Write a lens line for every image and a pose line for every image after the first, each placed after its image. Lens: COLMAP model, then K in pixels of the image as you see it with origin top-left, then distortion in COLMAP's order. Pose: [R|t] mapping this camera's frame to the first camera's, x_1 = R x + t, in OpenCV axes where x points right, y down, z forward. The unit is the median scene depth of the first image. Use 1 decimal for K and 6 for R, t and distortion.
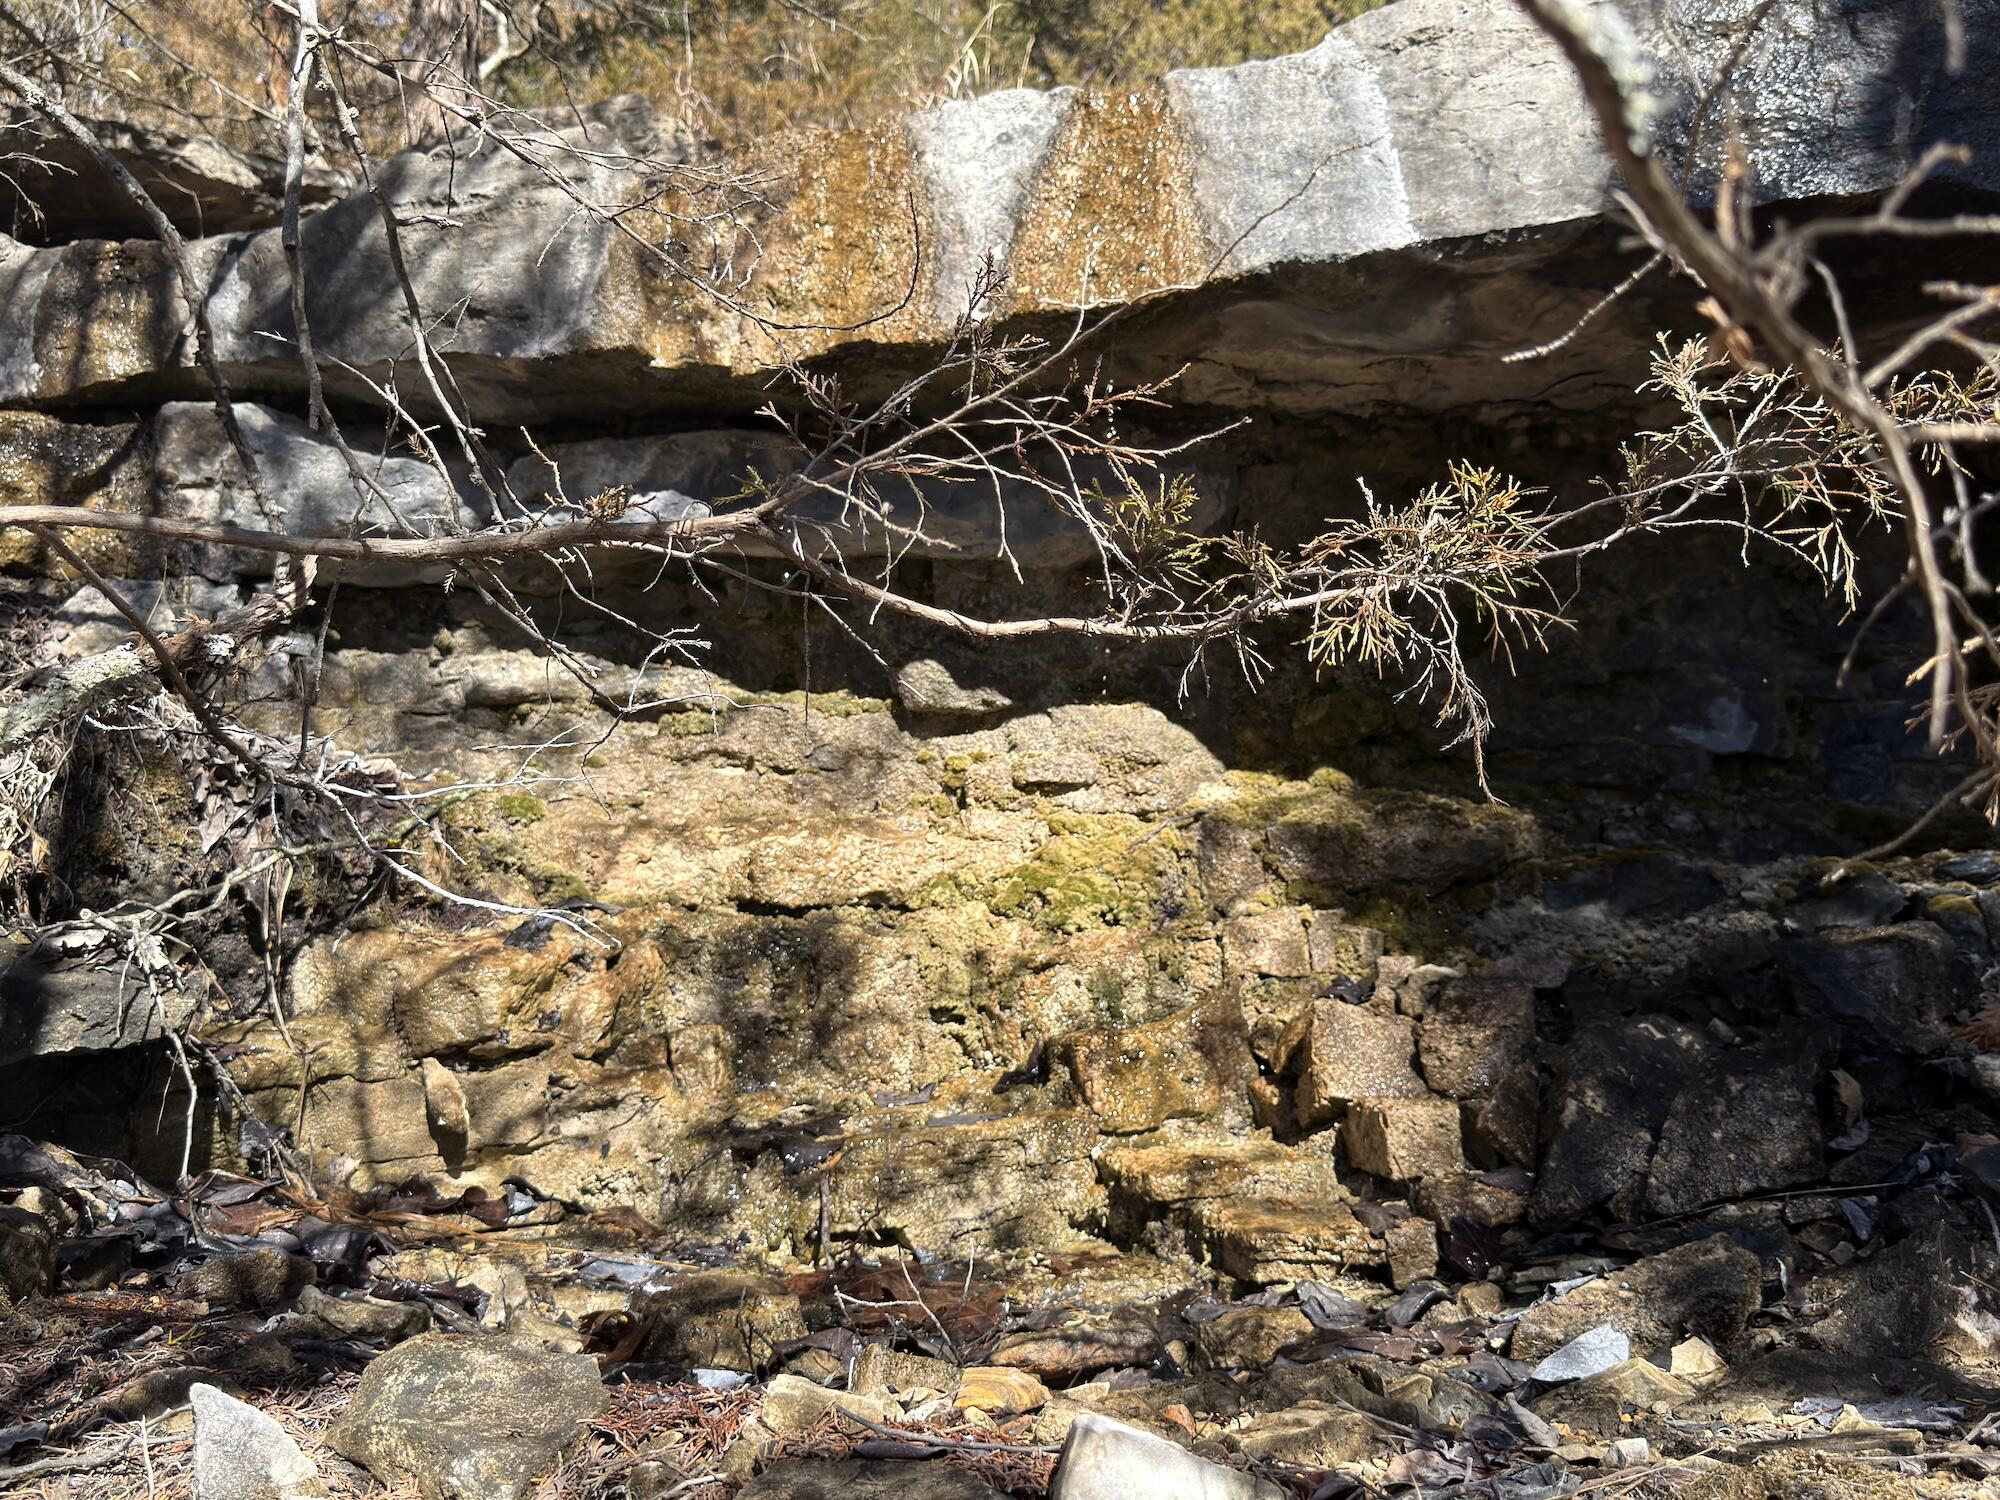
lens RADIAL K [[1913.9, 0, 984.4], [0, 1913.9, 758.5], [0, 0, 1]] dist [0.063377, 0.000000]
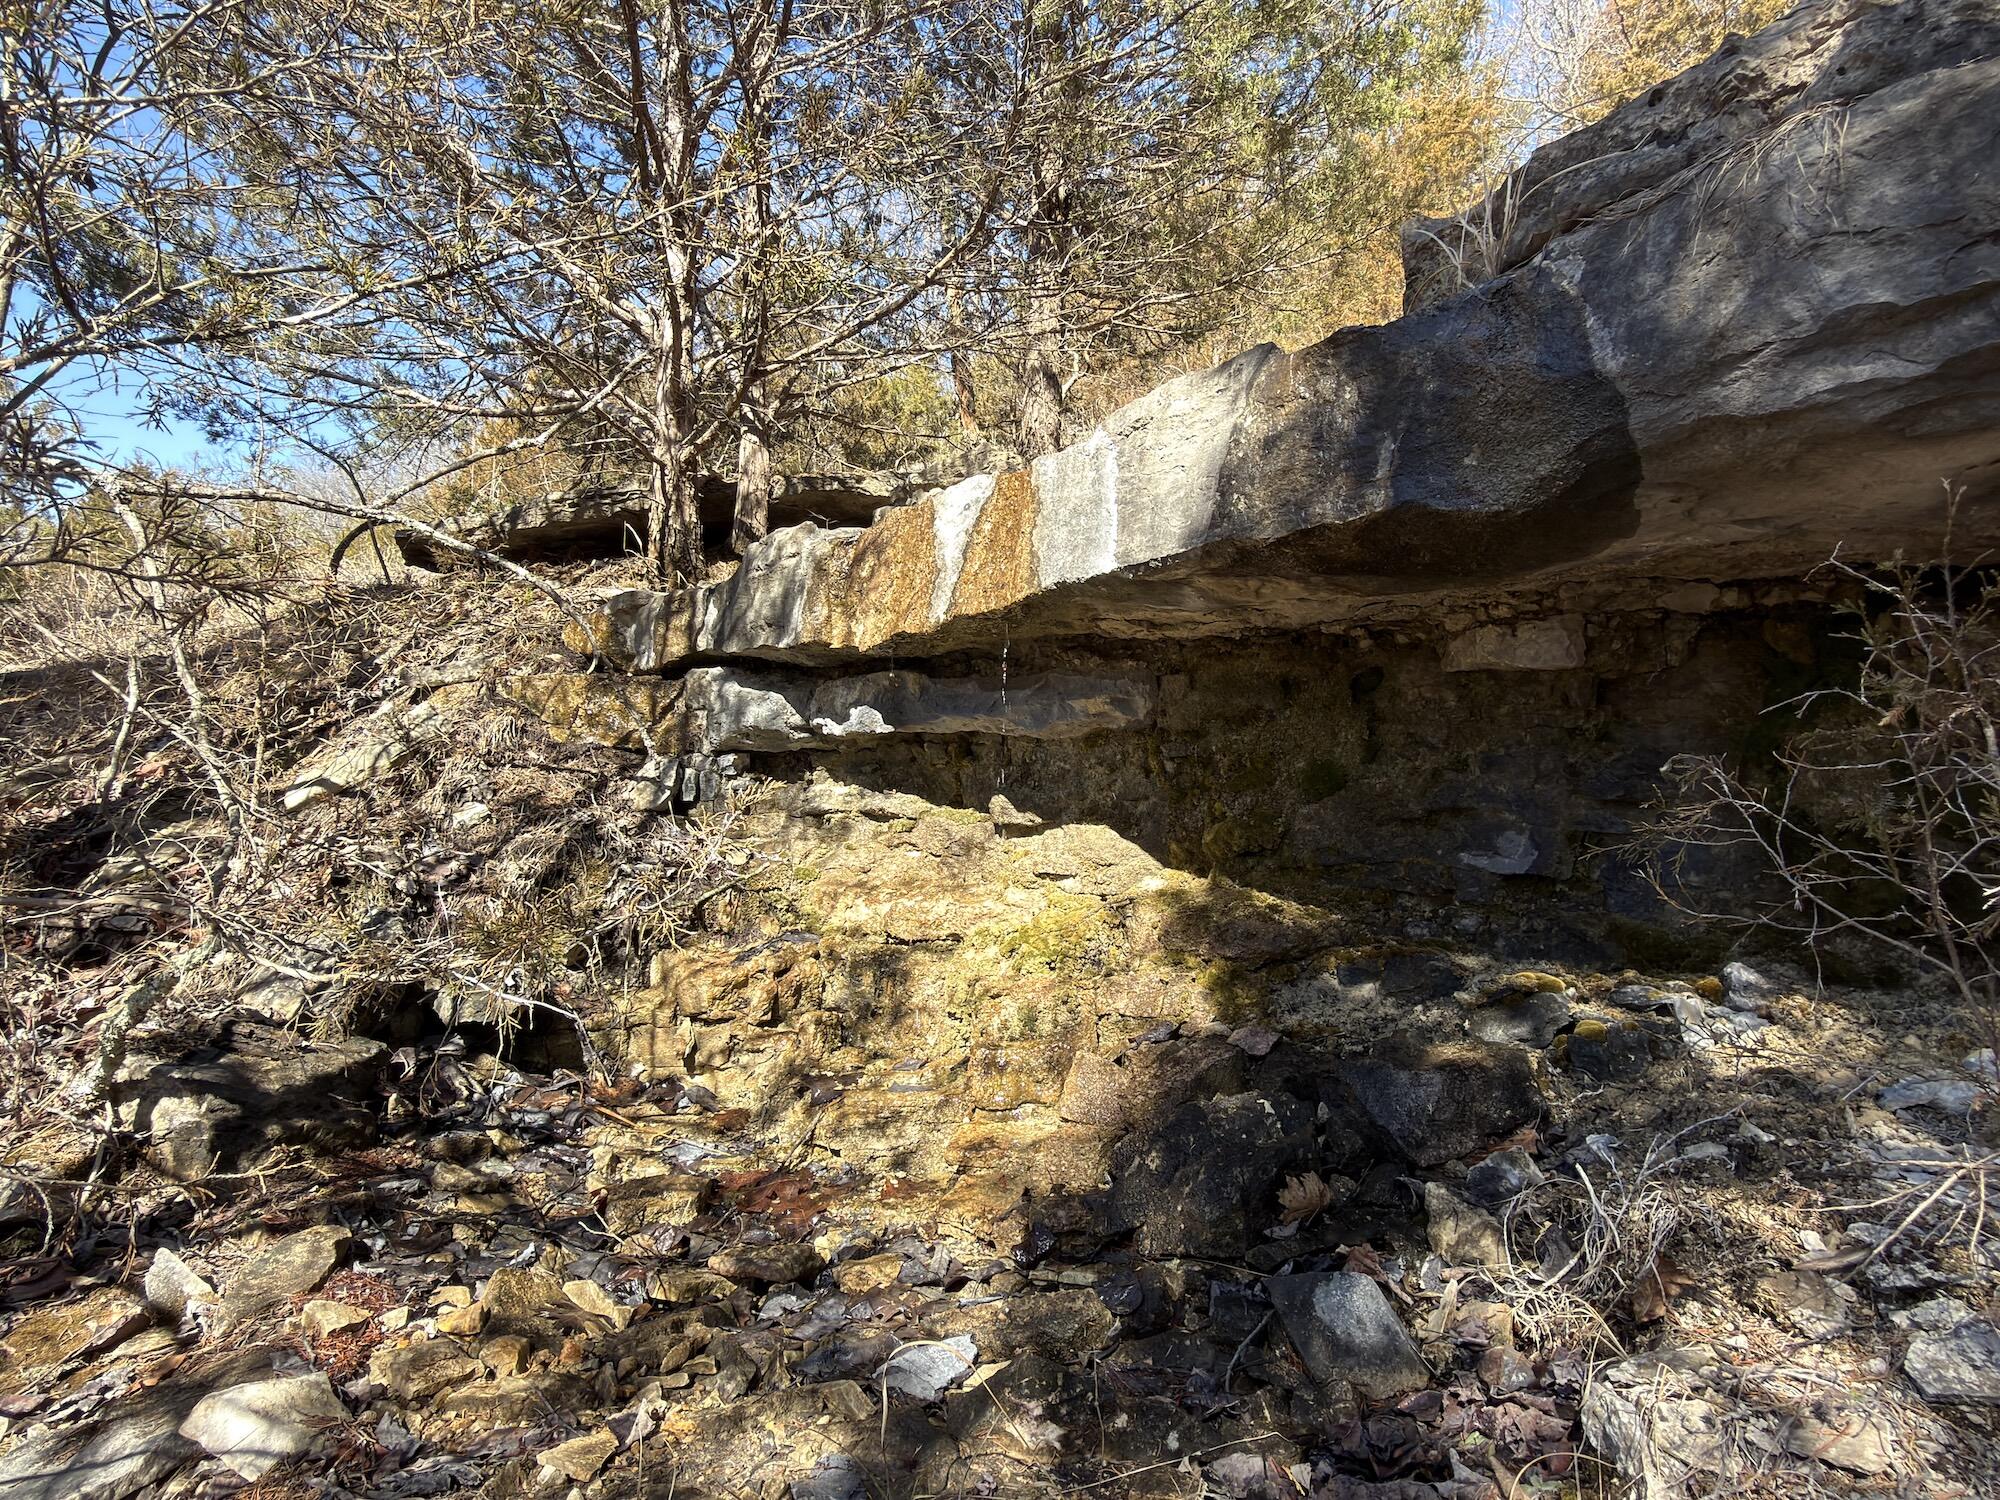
lens RADIAL K [[1108.6, 0, 988.2], [0, 1108.6, 742.8], [0, 0, 1]] dist [0.000431, -0.001763]
pose [[0.835168, -0.009768, -0.549908, 0.540331], [0.036850, 0.998589, 0.038228, -0.145320], [0.548759, -0.052191, 0.834350, 0.178502]]
